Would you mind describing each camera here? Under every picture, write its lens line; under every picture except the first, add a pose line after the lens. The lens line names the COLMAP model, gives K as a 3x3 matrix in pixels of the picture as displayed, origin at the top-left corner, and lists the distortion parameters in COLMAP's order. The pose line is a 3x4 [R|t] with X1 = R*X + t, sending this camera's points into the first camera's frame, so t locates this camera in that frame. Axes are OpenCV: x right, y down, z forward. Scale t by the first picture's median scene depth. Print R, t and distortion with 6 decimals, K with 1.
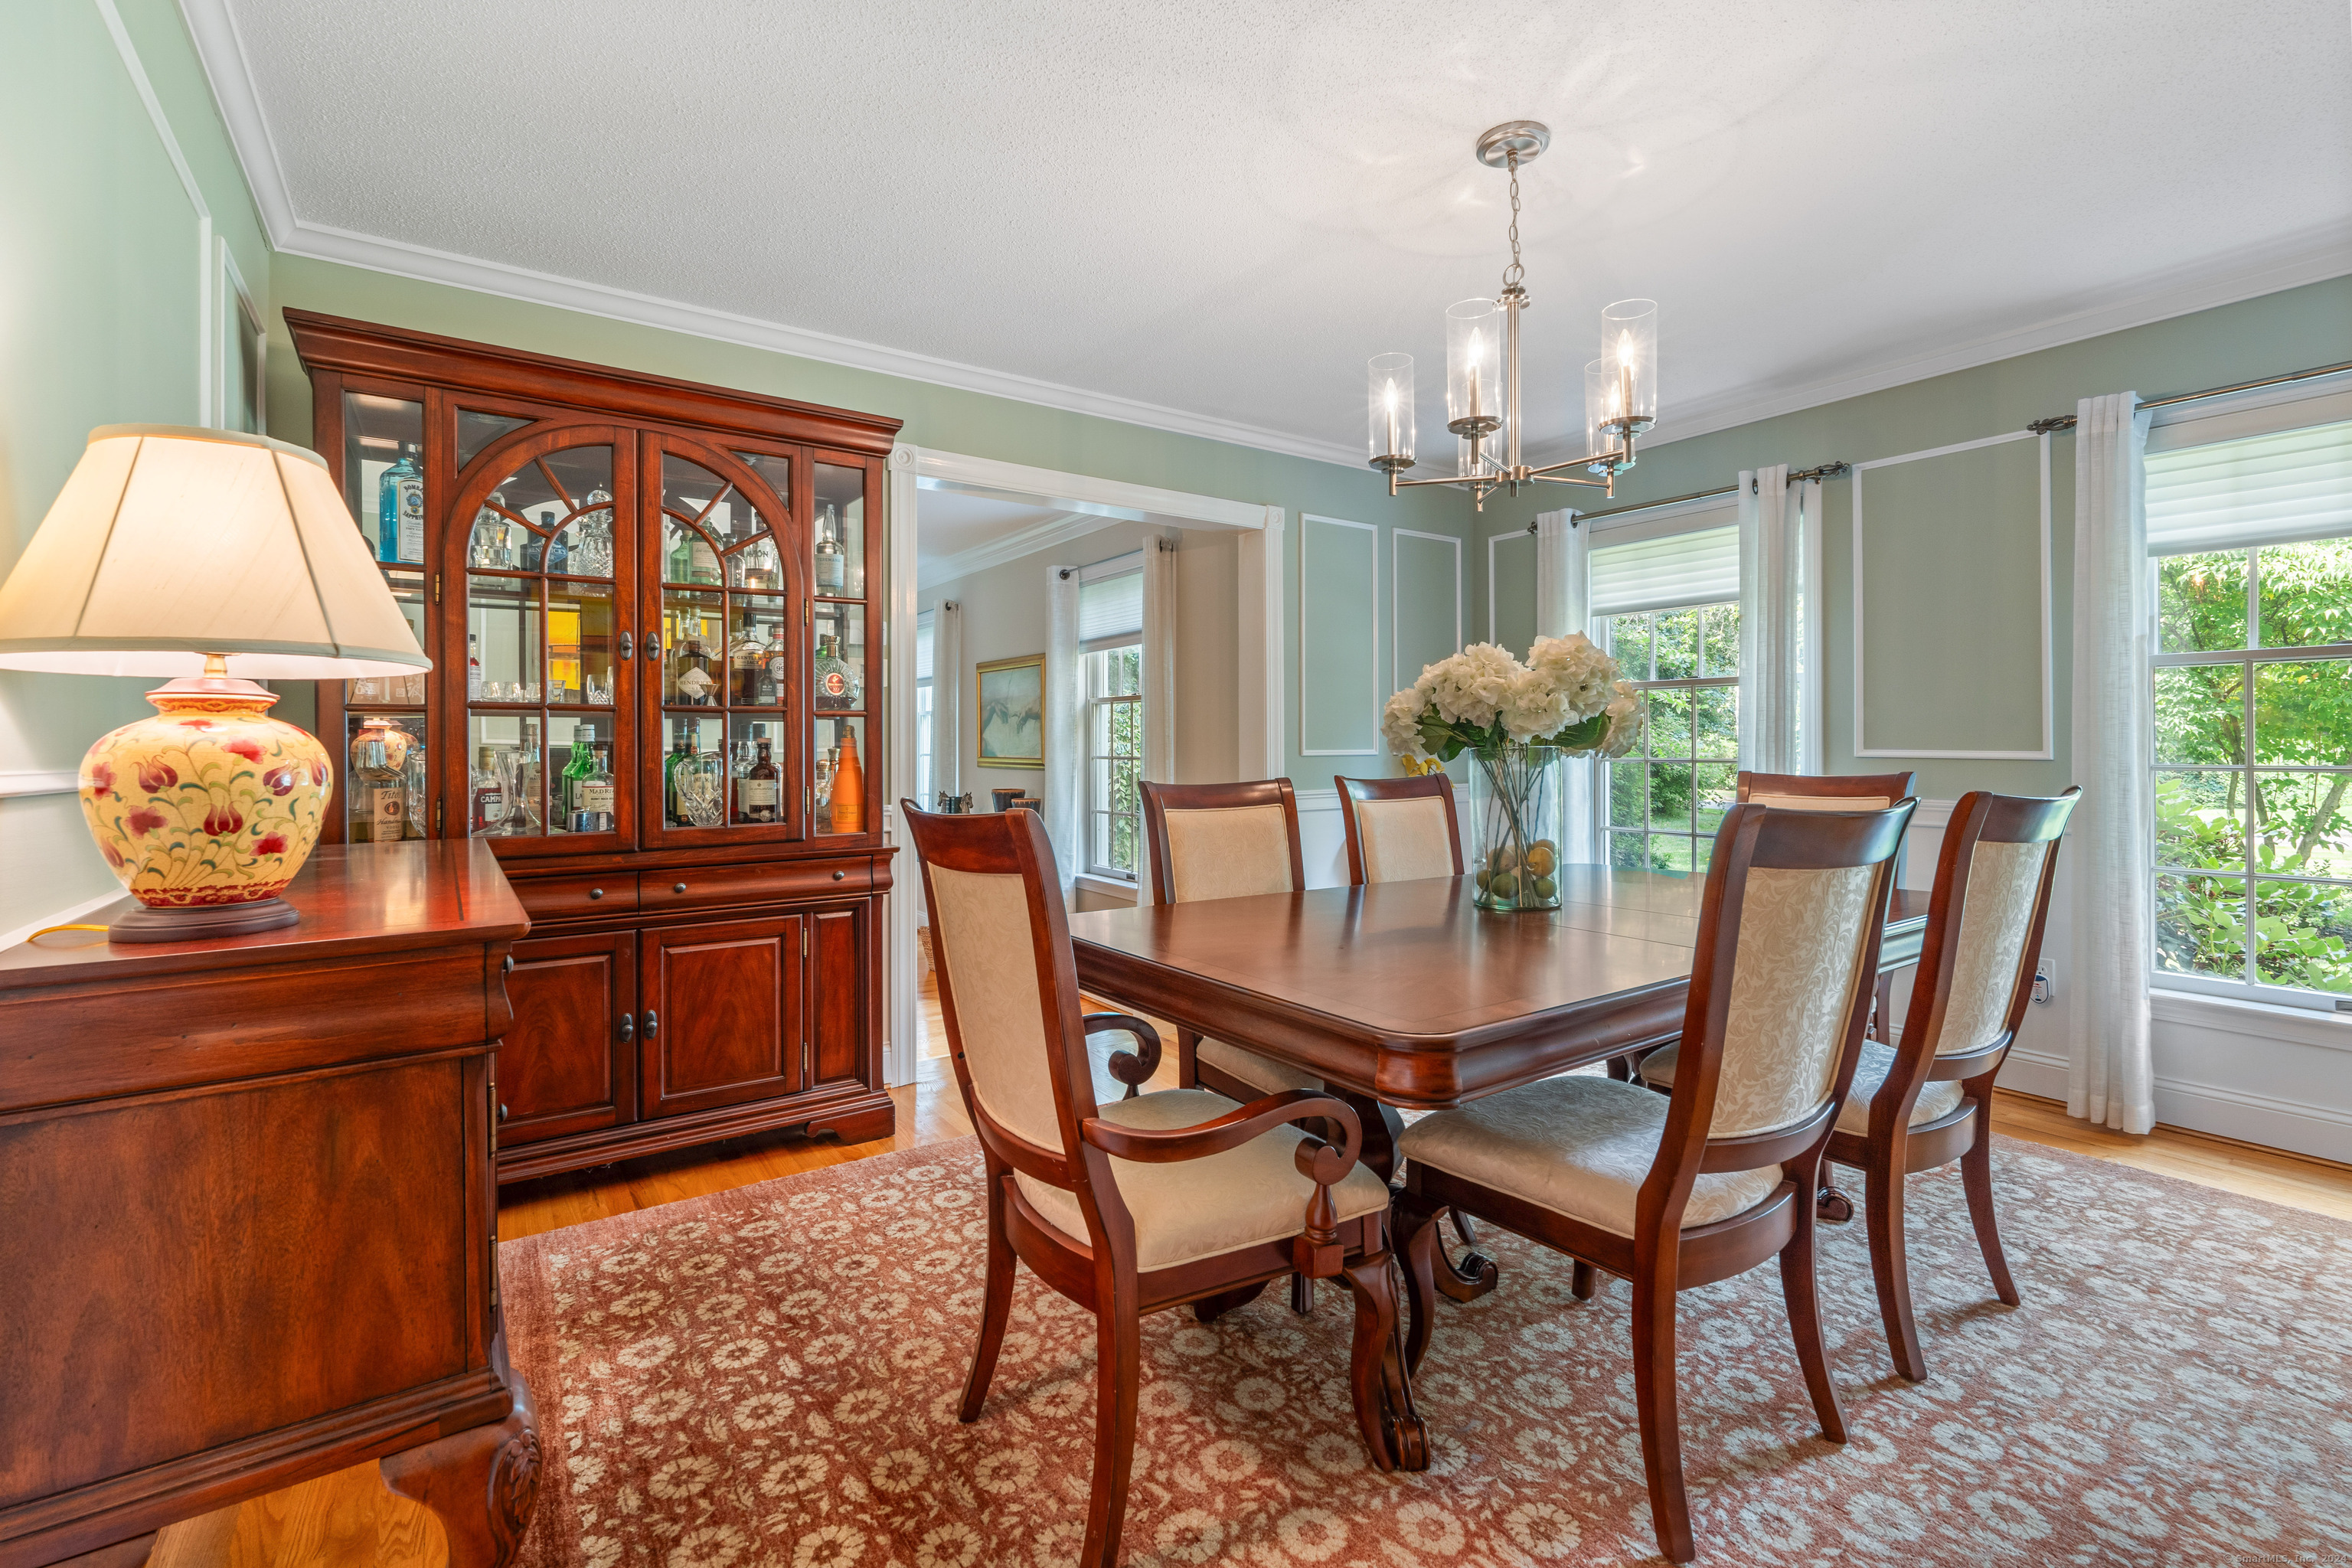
lens RADIAL K [[1041.3, 0, 1172.3], [0, 1041.3, 796.2], [0, 0, 1]] dist [-0.001130, -0.000033]
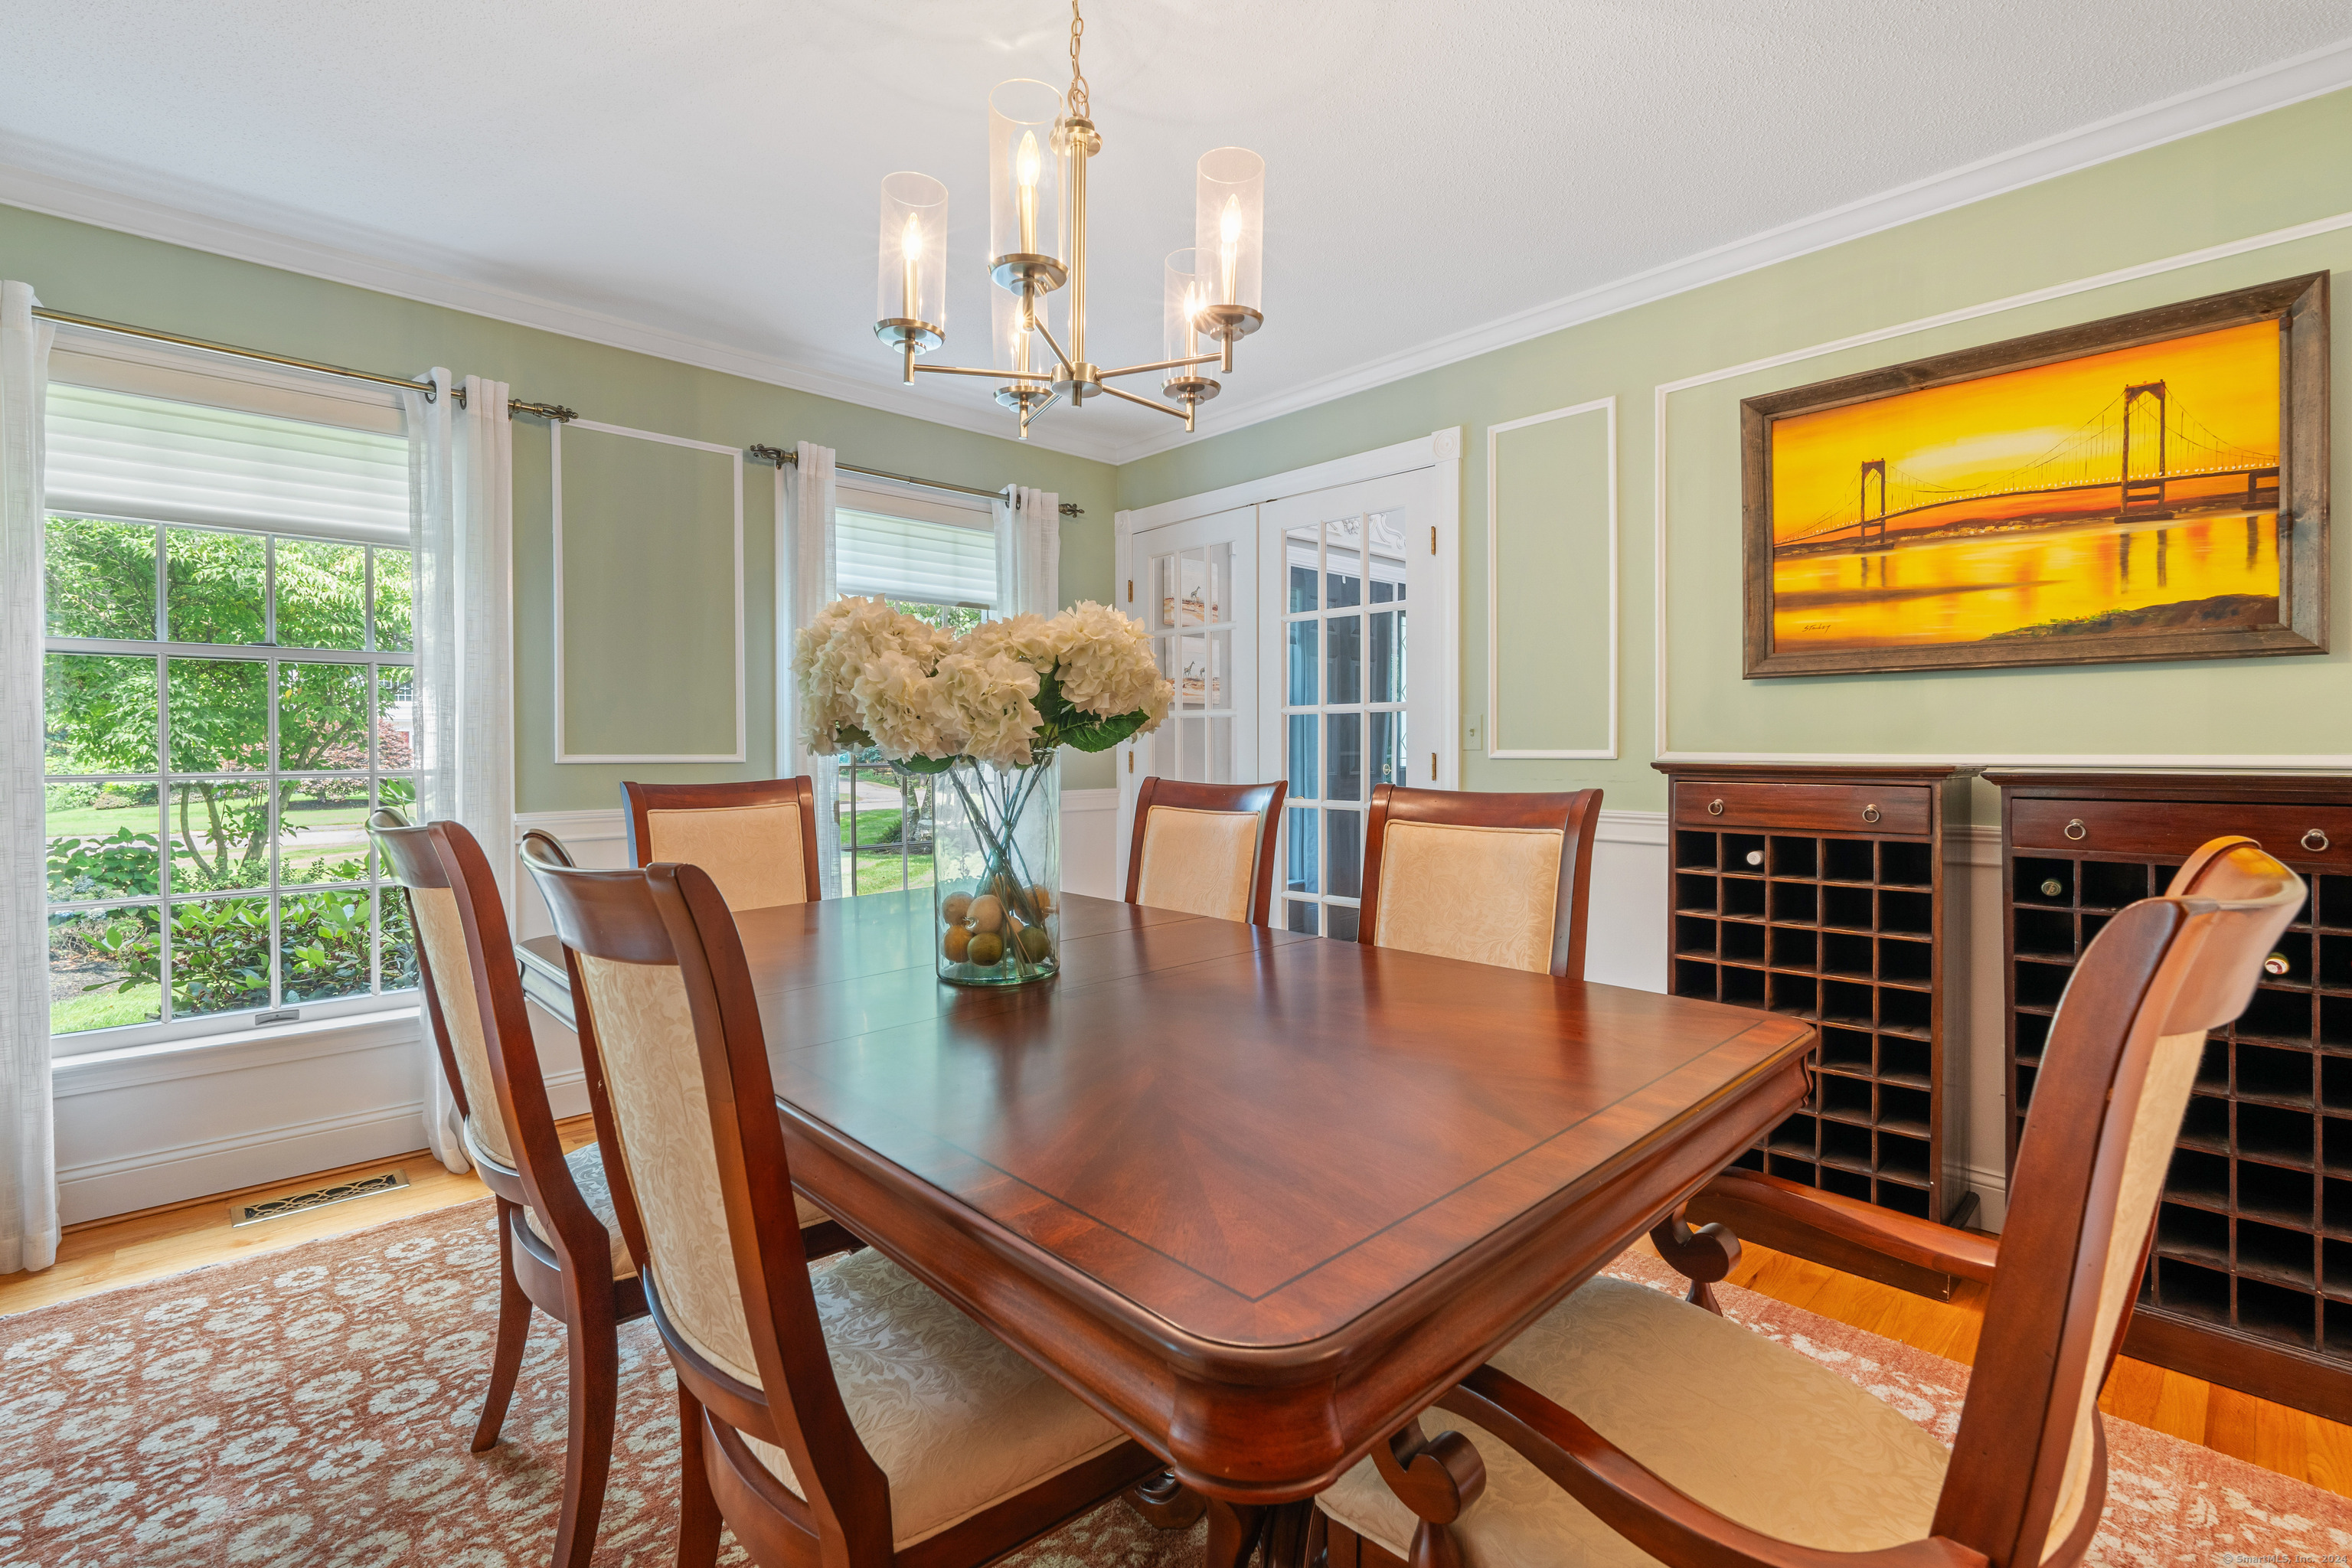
lens RADIAL K [[1046.3, 0, 1171.6], [0, 1046.3, 748.9], [0, 0, 1]] dist [0.000020, 0.000154]
pose [[-0.146215, -0.000461, 0.989253, -0.284273], [0.051491, 0.998641, 0.008076, -0.034311], [-0.987912, 0.052119, -0.145992, 0.730933]]
